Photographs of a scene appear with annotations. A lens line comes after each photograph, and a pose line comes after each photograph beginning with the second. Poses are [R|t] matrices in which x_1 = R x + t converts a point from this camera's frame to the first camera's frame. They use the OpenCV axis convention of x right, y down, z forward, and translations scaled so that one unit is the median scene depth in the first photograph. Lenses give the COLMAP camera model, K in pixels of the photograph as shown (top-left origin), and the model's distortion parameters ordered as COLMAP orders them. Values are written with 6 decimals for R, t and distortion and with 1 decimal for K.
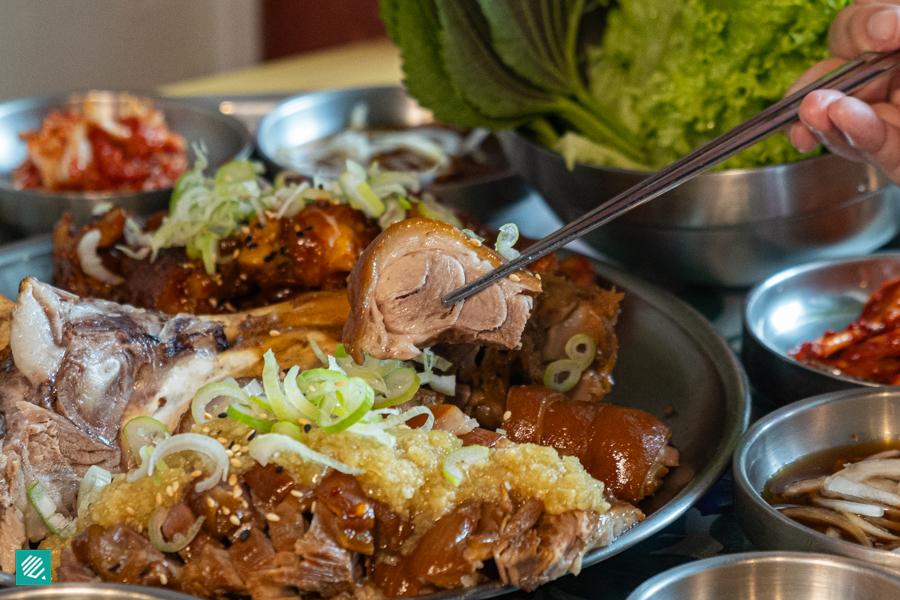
lens RADIAL K [[2855.0, 0, 447.0], [0, 2855.0, 303.8], [0, 0, 1]] dist [0.076659, 0.000000]
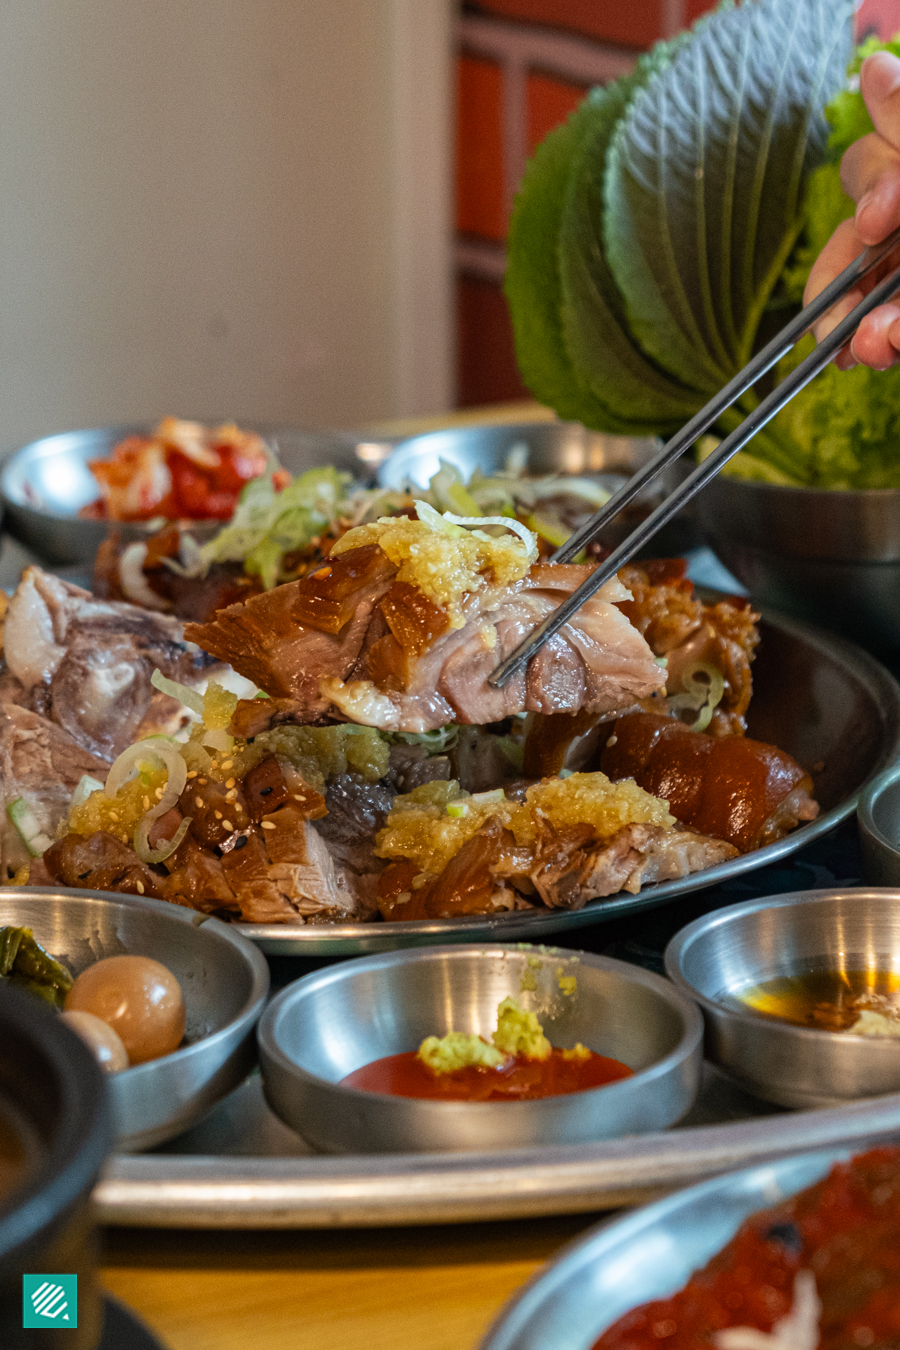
lens RADIAL K [[4000.2, 0, 454.9], [0, 4000.2, 666.3], [0, 0, 1]] dist [0.041630, 0.000000]
pose [[0.992267, 0.024067, -0.121764, 0.115890], [-0.034036, 0.996177, -0.080461, 0.106374], [0.119362, 0.083983, 0.989292, -0.135222]]
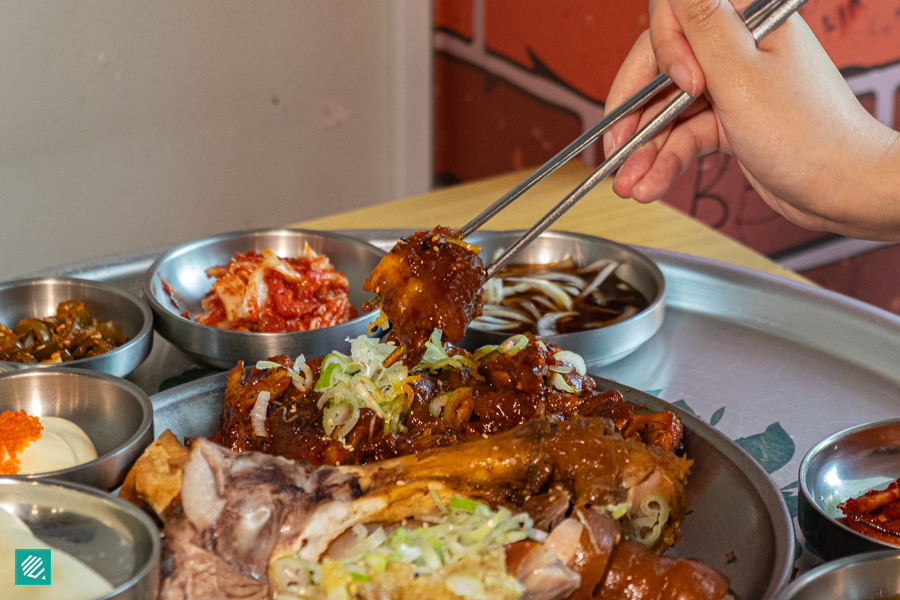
lens RADIAL K [[2666.8, 0, 448.6], [0, 2666.8, 302.1], [0, 0, 1]] dist [0.041630, 0.000000]
pose [[0.996163, 0.032548, -0.081244, 0.049050], [-0.030375, 0.999151, 0.027844, -0.098823], [0.082081, -0.025270, 0.996305, -0.119726]]
